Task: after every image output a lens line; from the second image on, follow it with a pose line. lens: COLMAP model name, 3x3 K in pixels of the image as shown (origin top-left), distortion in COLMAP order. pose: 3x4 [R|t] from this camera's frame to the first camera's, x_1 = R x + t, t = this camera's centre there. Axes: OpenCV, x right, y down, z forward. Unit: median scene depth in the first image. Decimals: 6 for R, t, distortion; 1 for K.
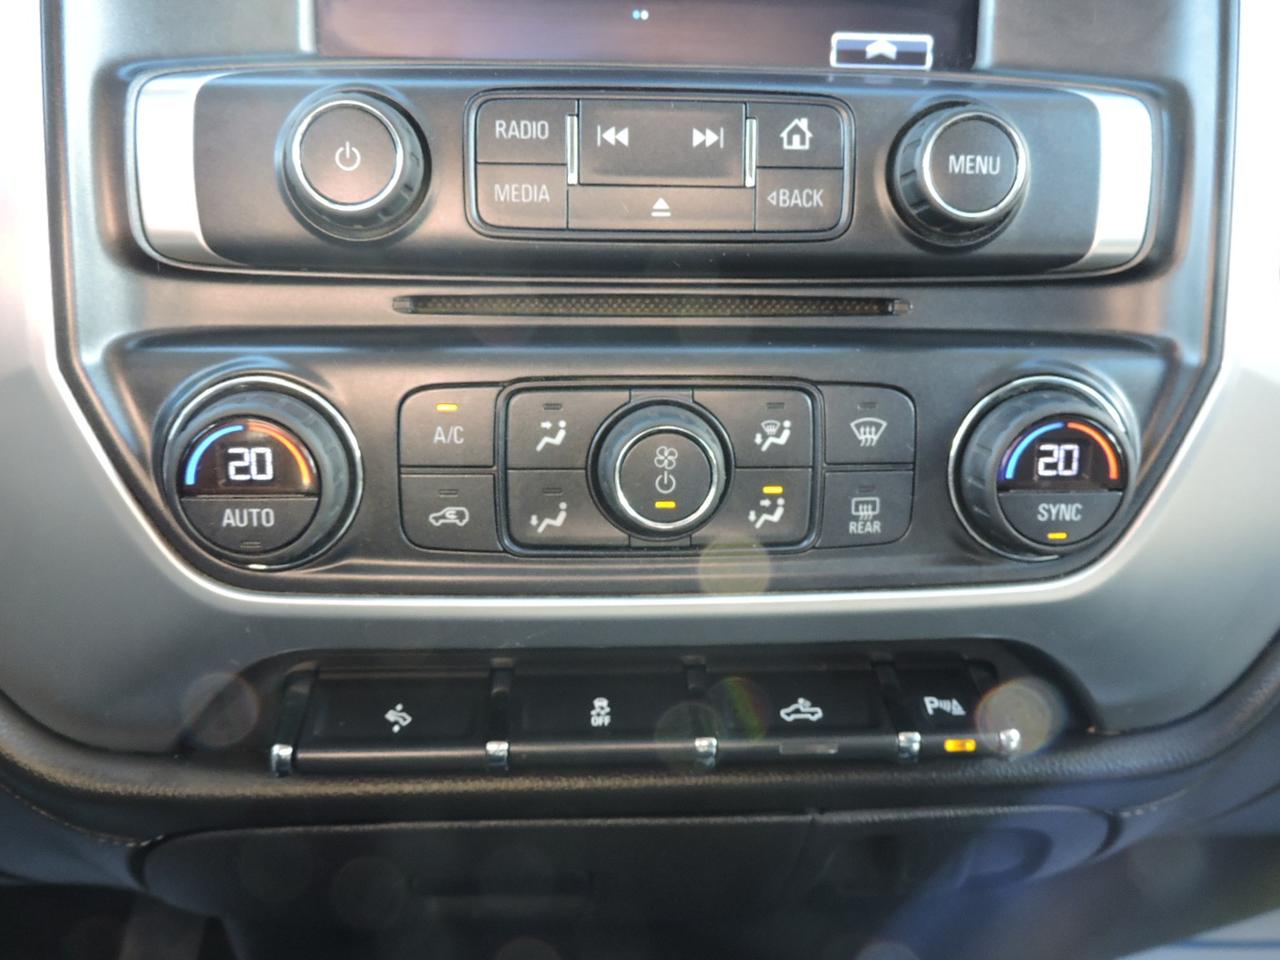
lens RADIAL K [[1104.2, 0, 637.3], [0, 1104.2, 479.0], [0, 0, 1]] dist [-0.009286, -0.002984]
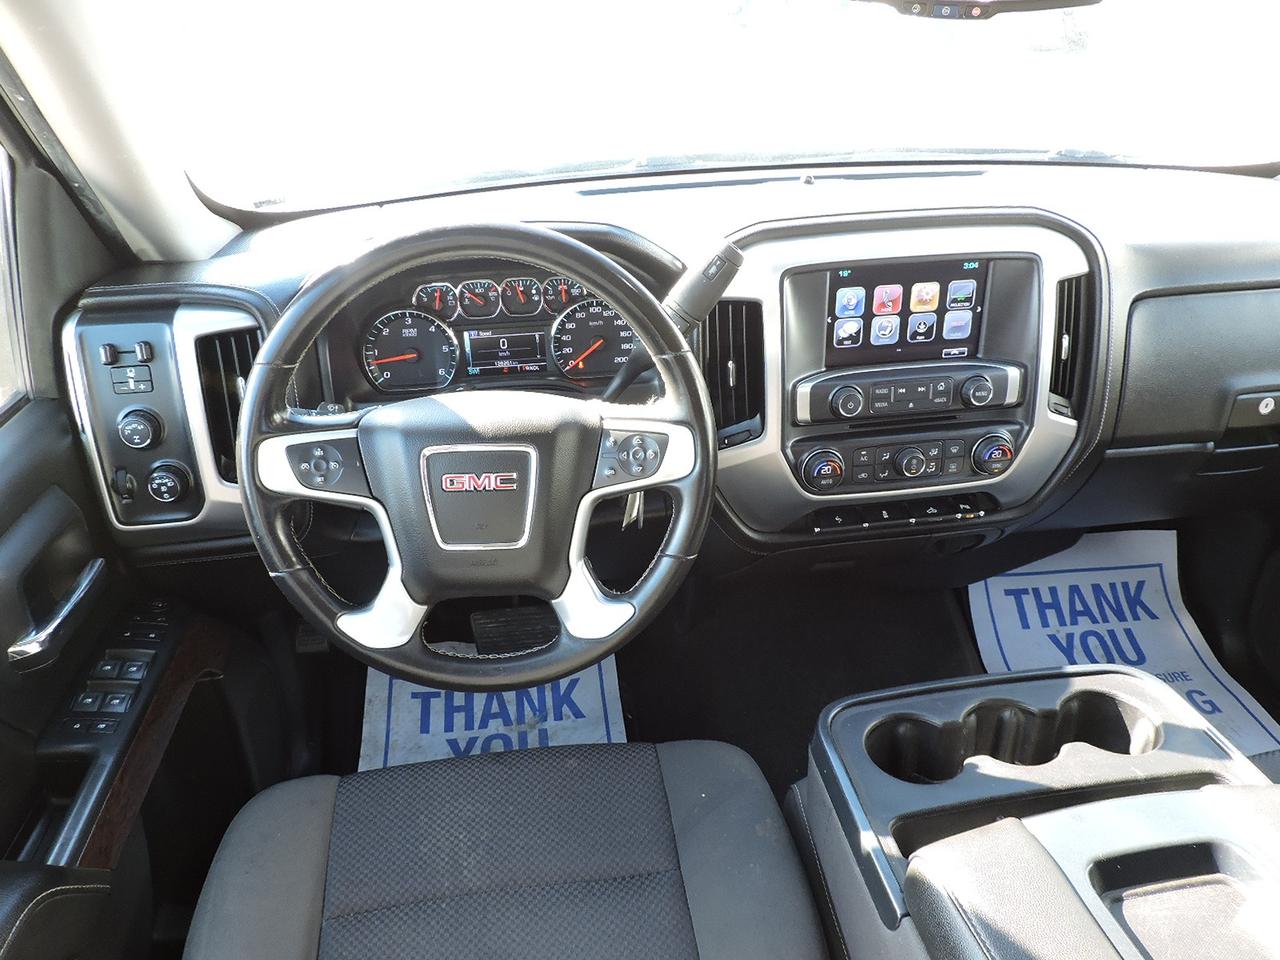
lens RADIAL K [[902.7, 0, 644.9], [0, 902.7, 475.0], [0, 0, 1]] dist [-0.003030, 0.000135]
pose [[0.995576, -0.071714, 0.060704, -1.193287], [0.057529, 0.976090, 0.209617, -0.736970], [-0.074285, -0.205197, 0.975897, -2.338349]]
